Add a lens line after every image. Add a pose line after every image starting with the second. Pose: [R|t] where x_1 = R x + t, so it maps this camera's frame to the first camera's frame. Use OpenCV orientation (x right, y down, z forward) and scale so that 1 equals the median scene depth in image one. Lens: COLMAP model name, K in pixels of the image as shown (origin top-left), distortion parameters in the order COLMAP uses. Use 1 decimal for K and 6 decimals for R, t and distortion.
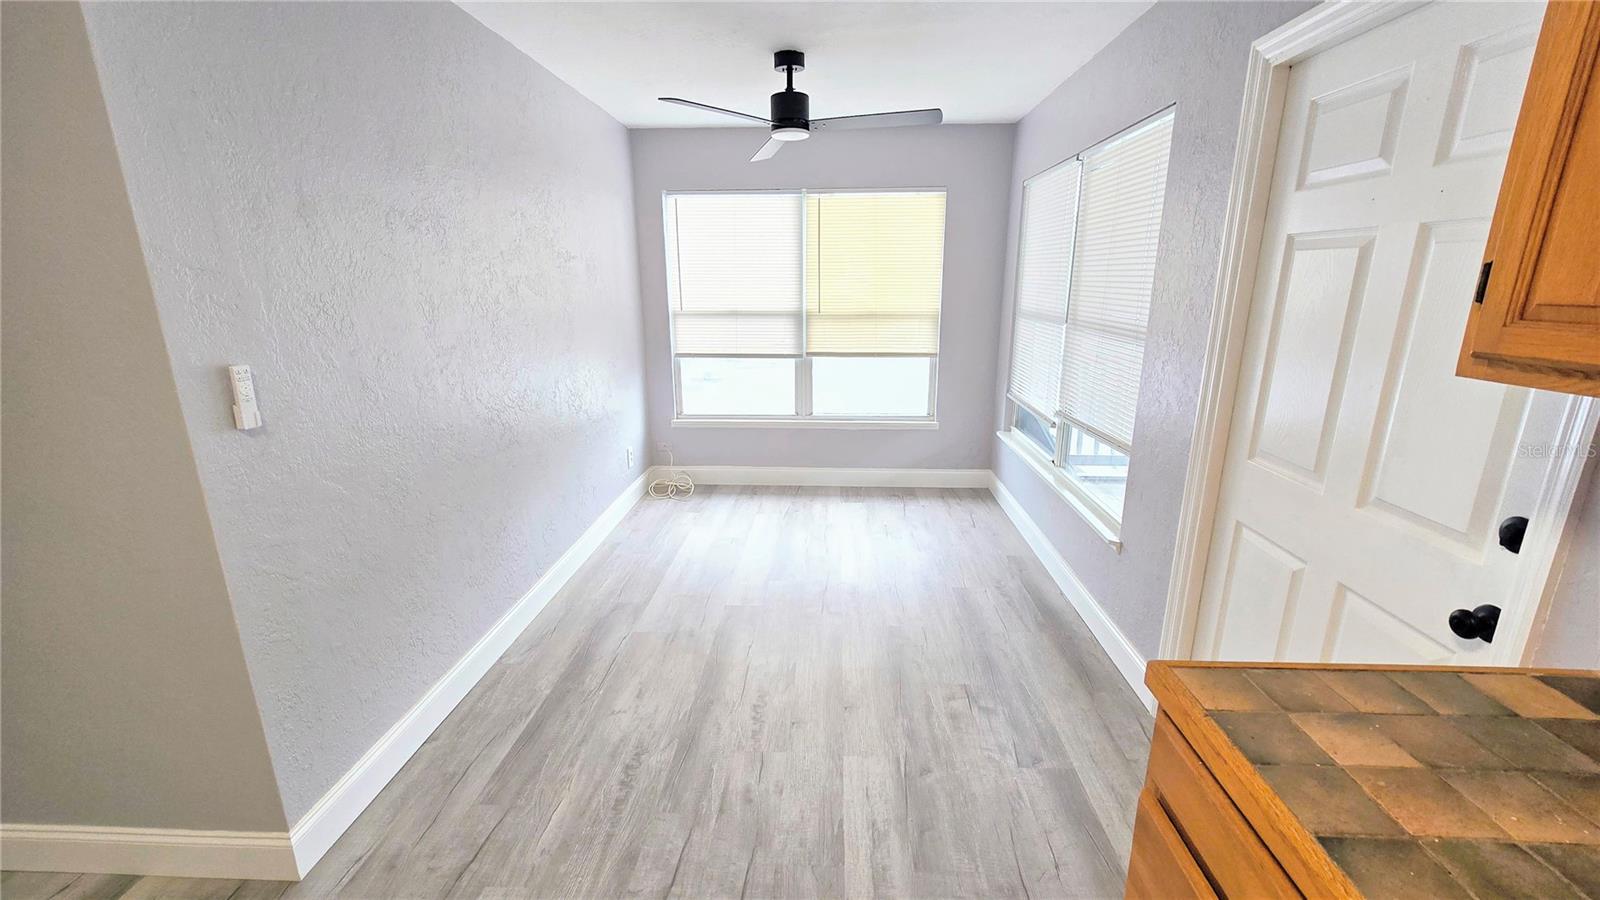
lens RADIAL K [[653.8, 0, 799.9], [0, 653.8, 448.0], [0, 0, 1]] dist [-0.003780, -0.000317]
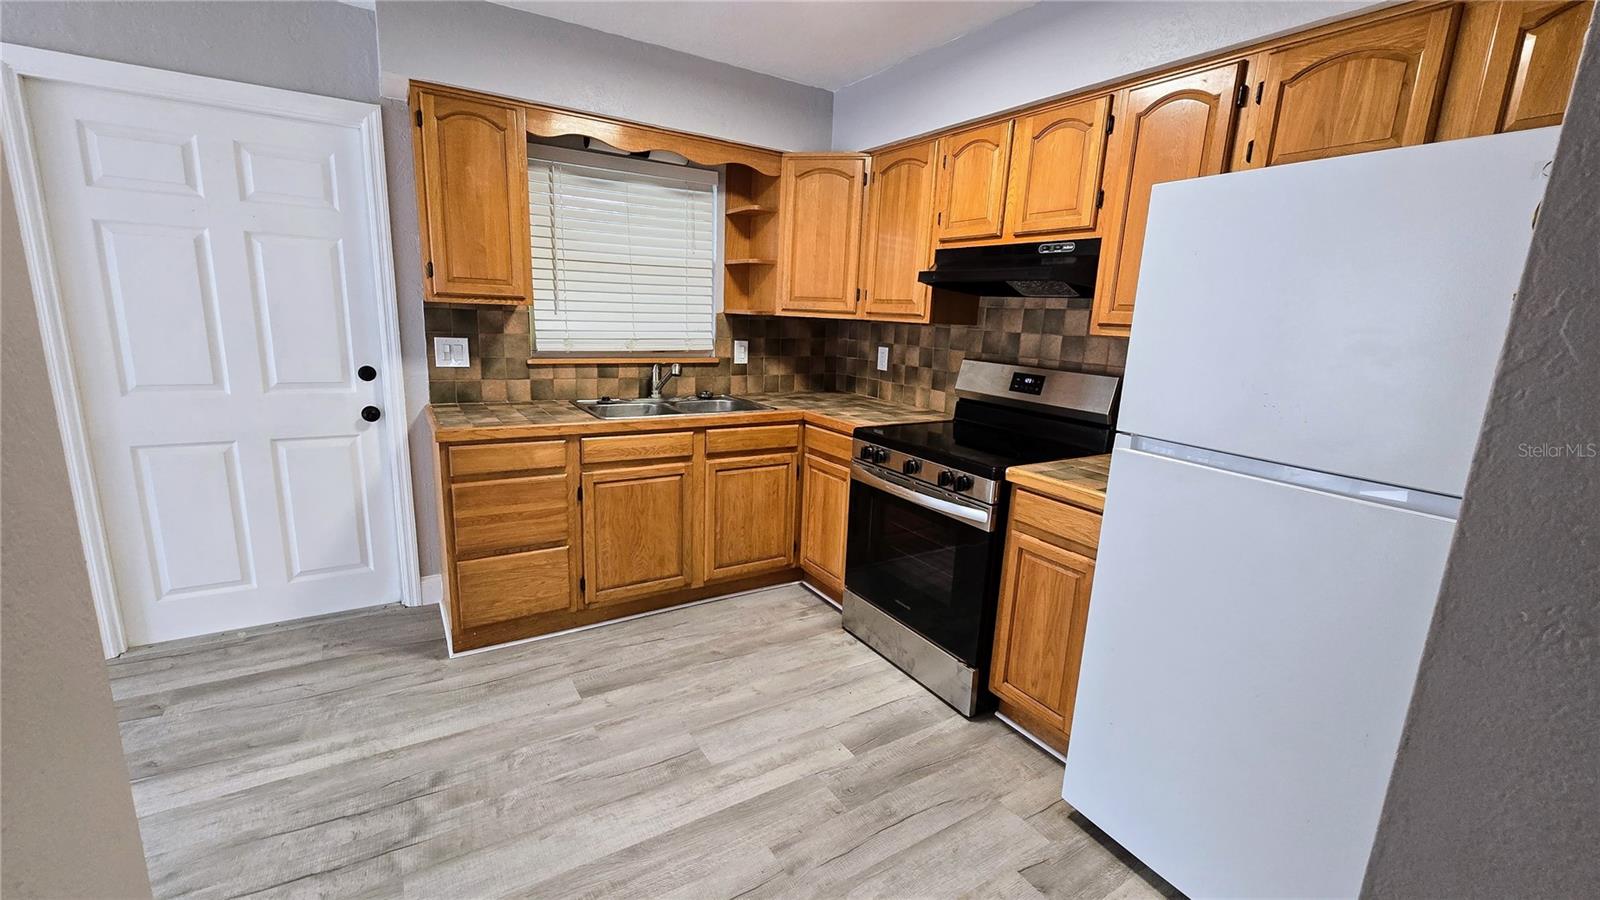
lens RADIAL K [[653.8, 0, 800.6], [0, 653.8, 452.1], [0, 0, 1]] dist [-0.003780, -0.000317]
pose [[-0.571414, -0.190818, 0.798169, -0.931827], [0.167401, 0.925041, 0.340993, -0.078601], [-0.803407, 0.328463, -0.496638, 0.521173]]
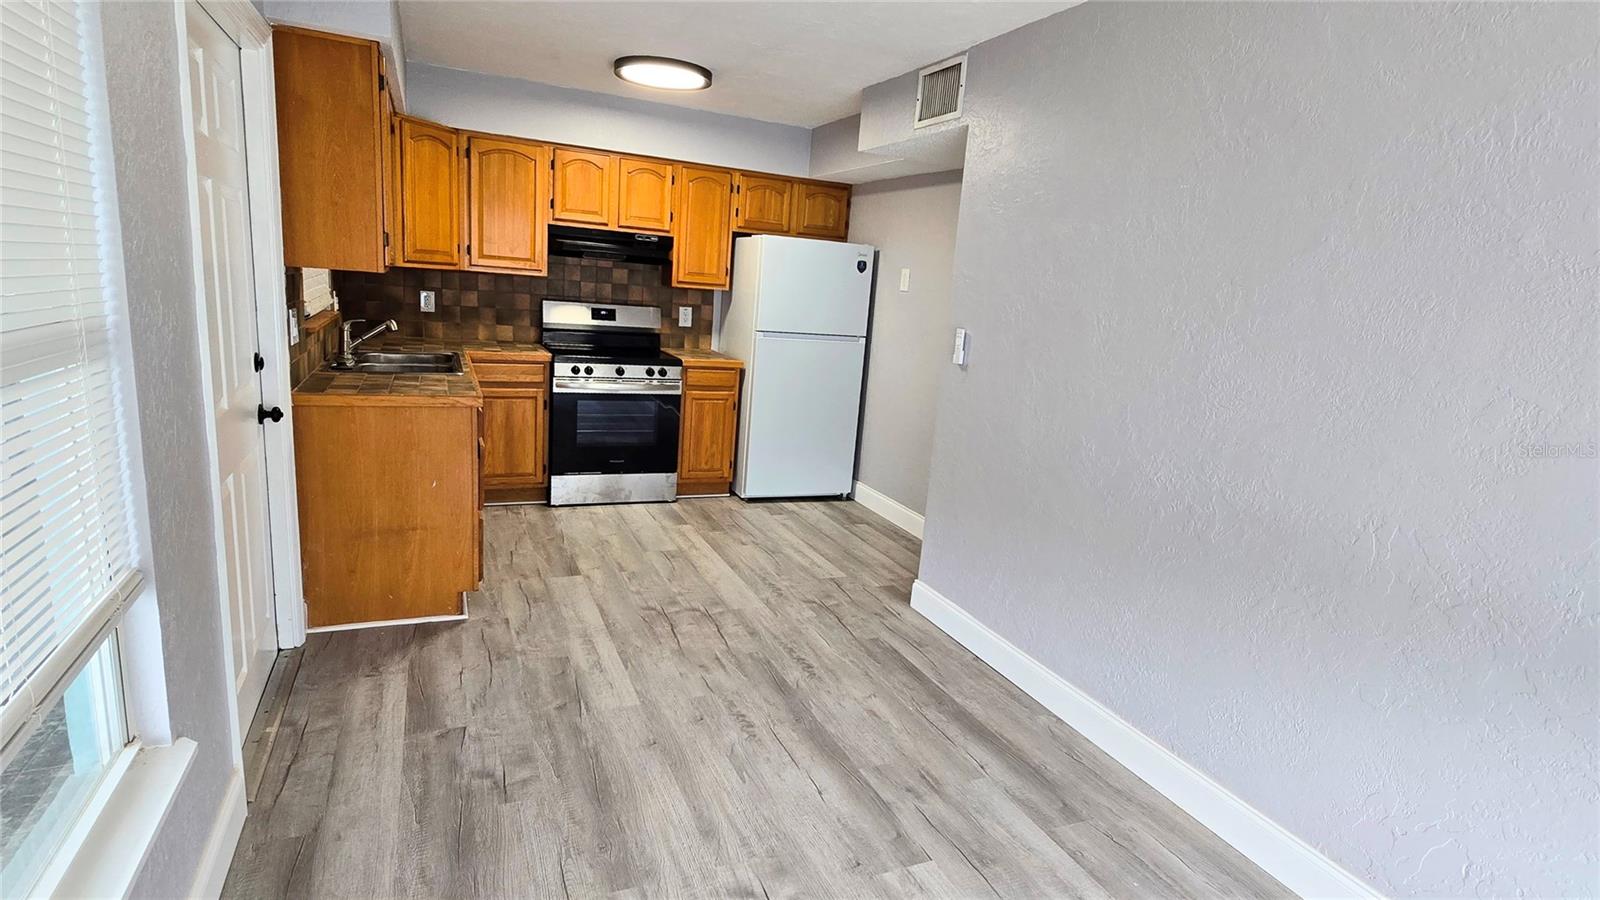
lens RADIAL K [[816.4, 0, 796.9], [0, 816.4, 454.9], [0, 0, 1]] dist [-0.000449, -0.000030]
pose [[-0.892312, 0.031588, -0.450313, 0.403255], [-0.181470, 0.888296, 0.421900, -0.467275], [0.413338, 0.458185, -0.786905, 1.869345]]
